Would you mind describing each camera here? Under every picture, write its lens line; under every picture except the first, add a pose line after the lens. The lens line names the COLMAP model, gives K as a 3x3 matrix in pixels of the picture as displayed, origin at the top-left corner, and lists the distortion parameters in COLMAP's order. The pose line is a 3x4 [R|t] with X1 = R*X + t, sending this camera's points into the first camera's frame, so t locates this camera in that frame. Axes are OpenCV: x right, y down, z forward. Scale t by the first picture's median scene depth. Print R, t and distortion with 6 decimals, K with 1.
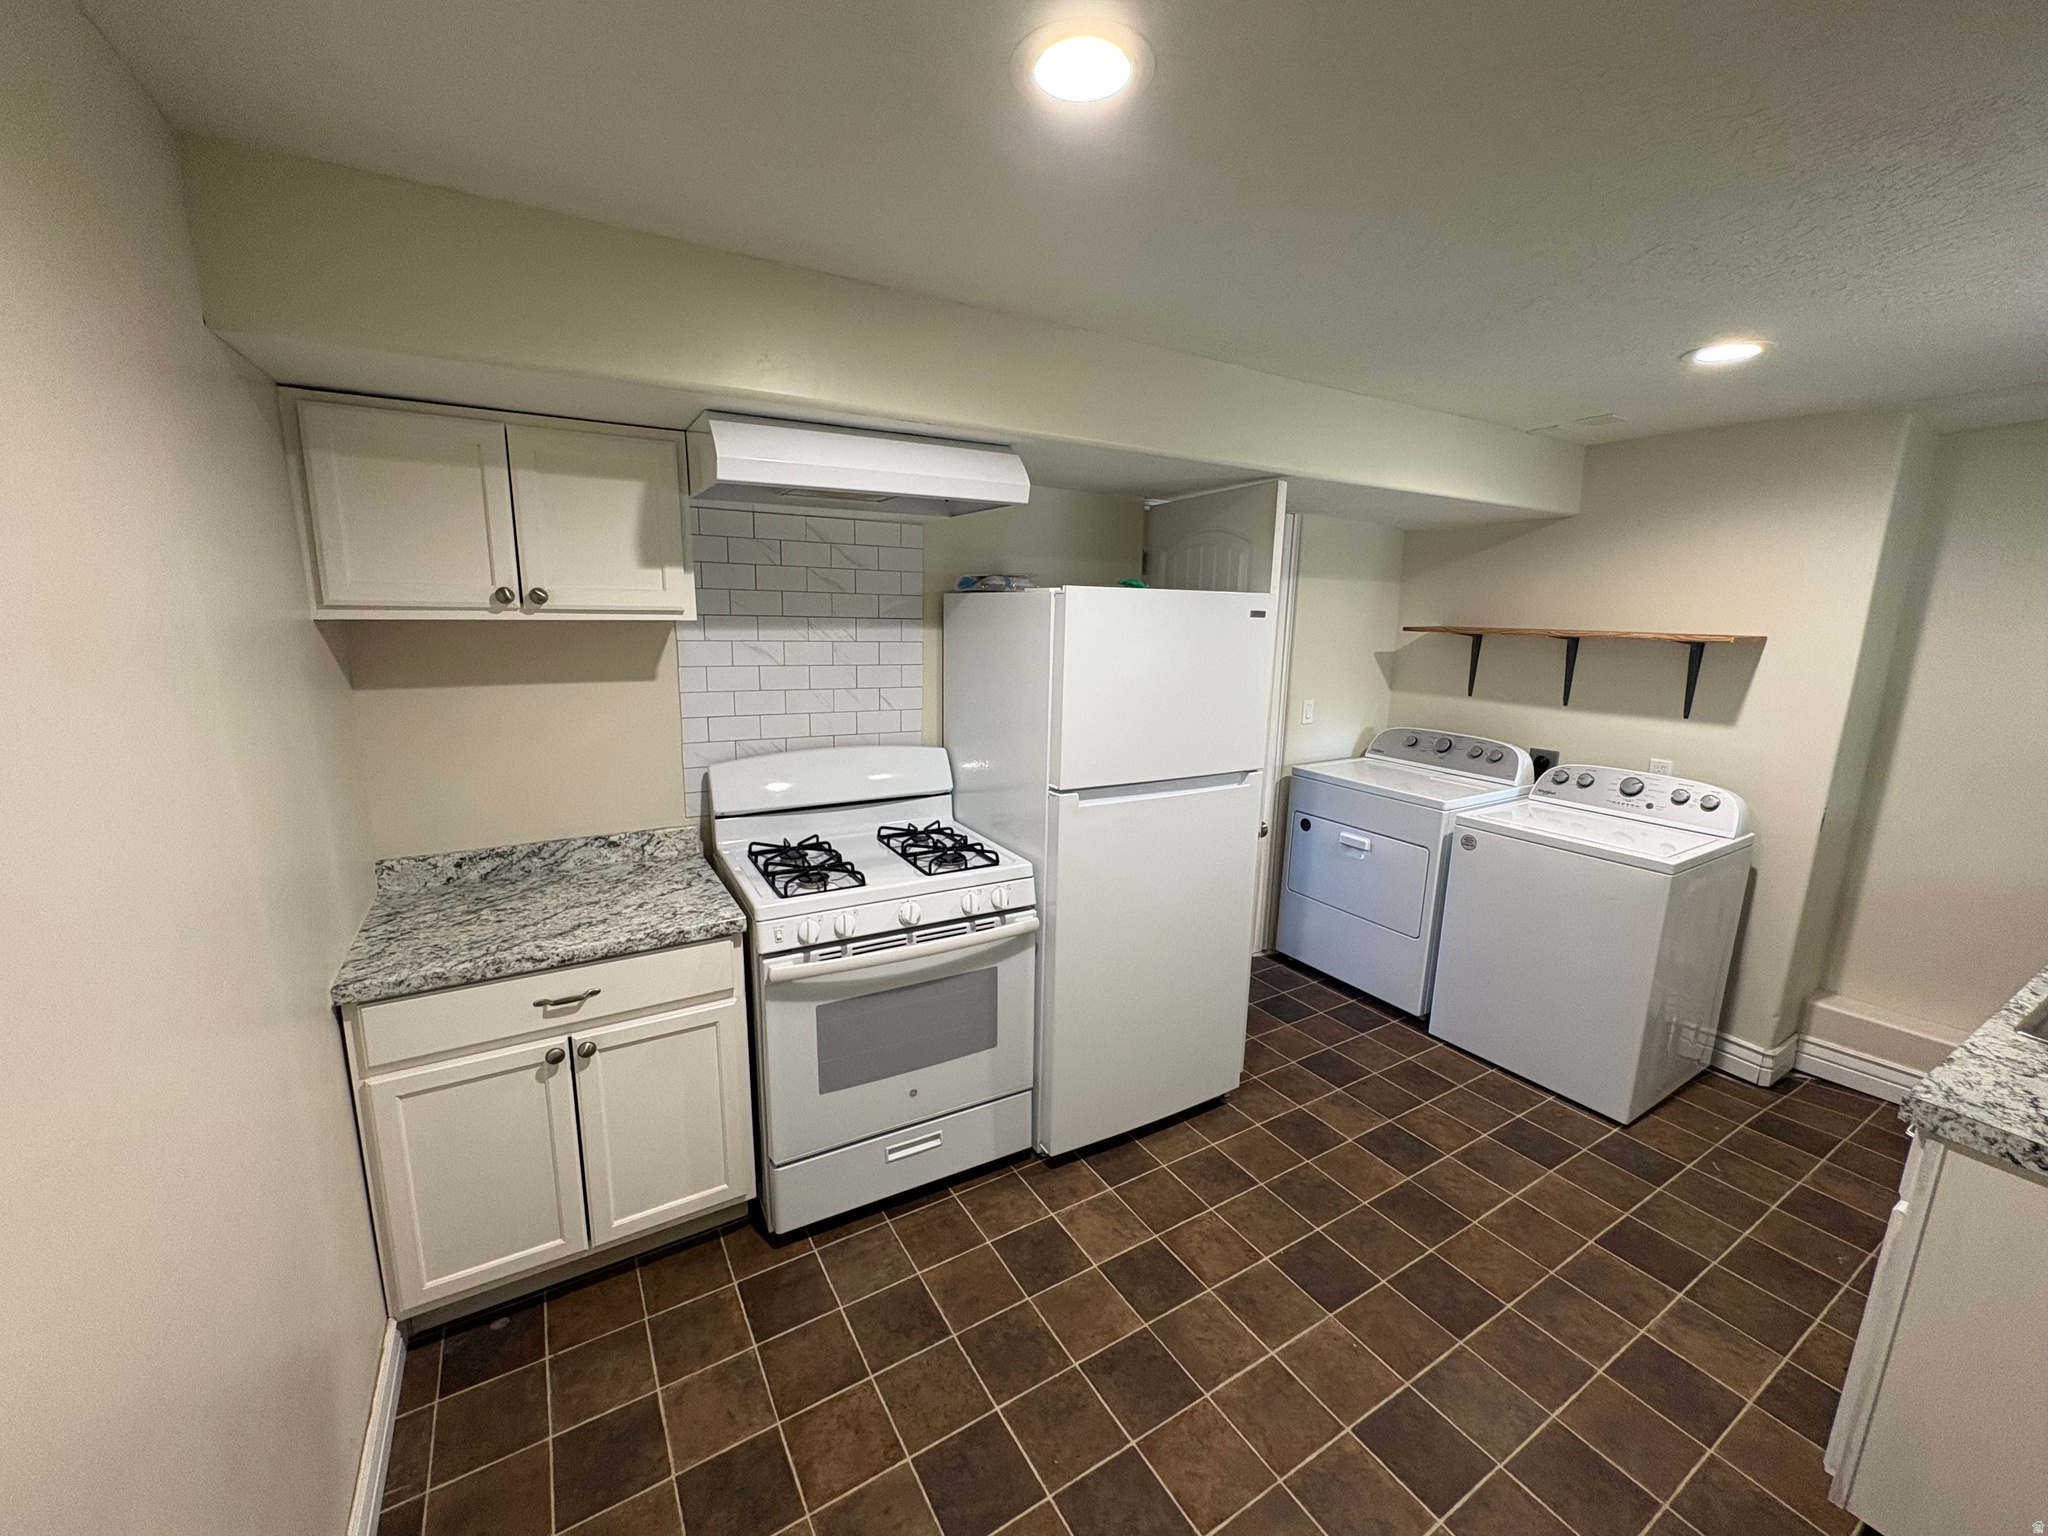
lens RADIAL K [[811.5, 0, 1016.4], [0, 811.5, 775.4], [0, 0, 1]] dist [-0.002108, -0.000168]
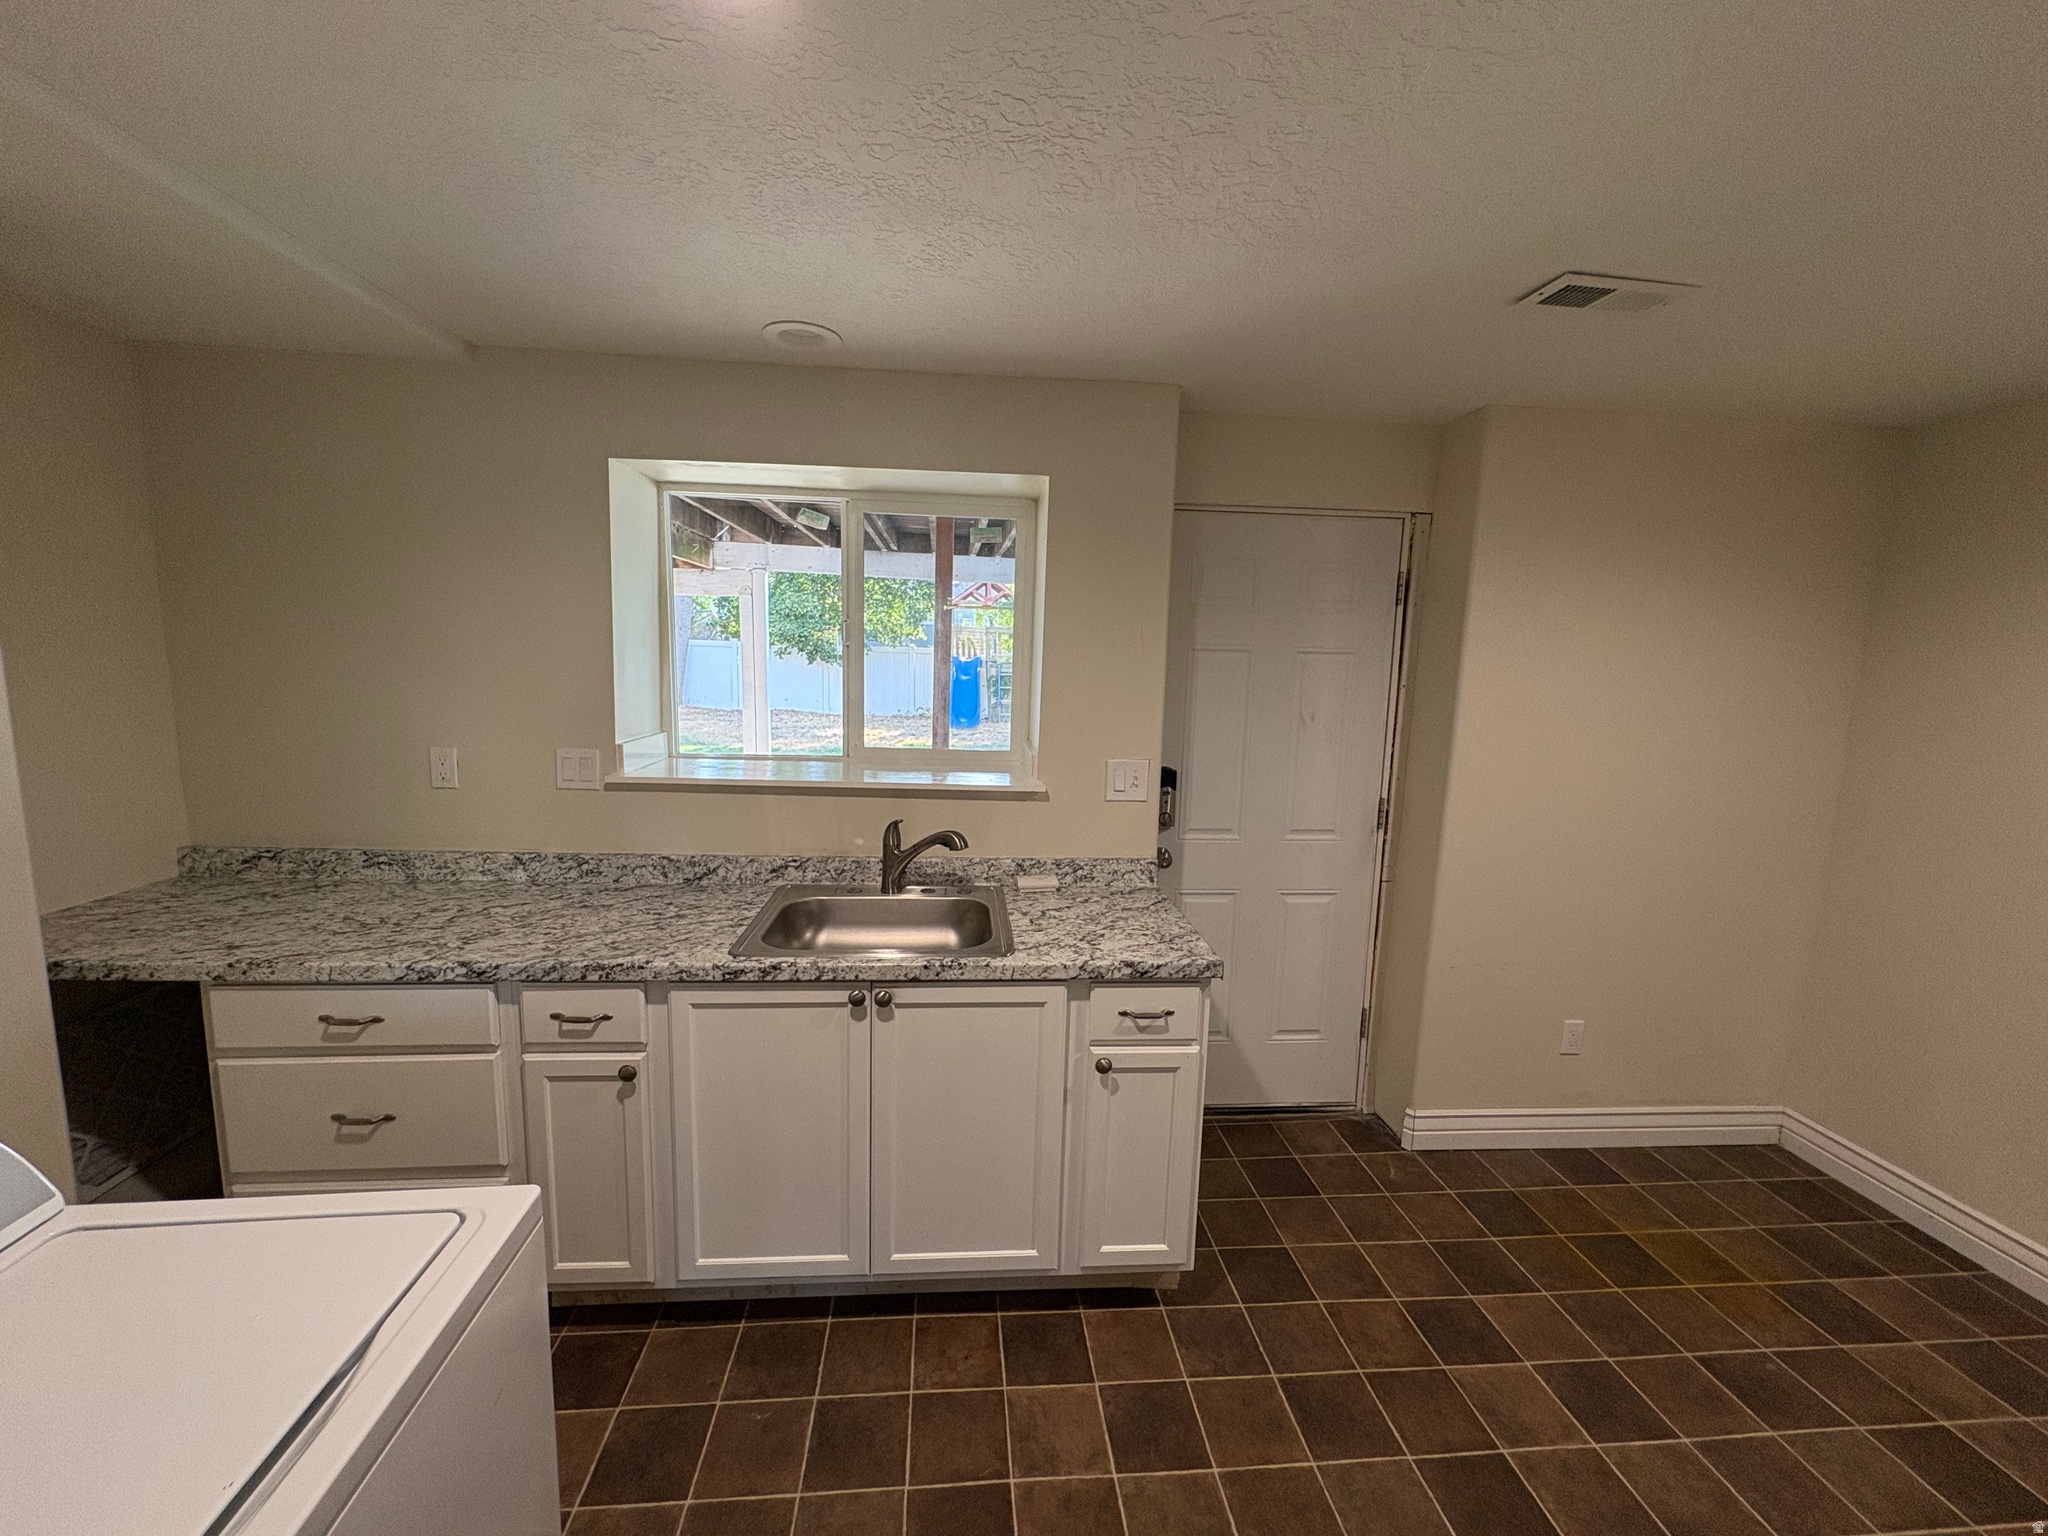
lens RADIAL K [[811.5, 0, 1016.4], [0, 811.5, 775.4], [0, 0, 1]] dist [-0.002108, -0.000168]
pose [[-0.899466, -0.089808, 0.427662, -1.439802], [0.055552, 0.947214, 0.315751, -0.293811], [-0.433445, 0.307765, -0.846998, 1.587472]]
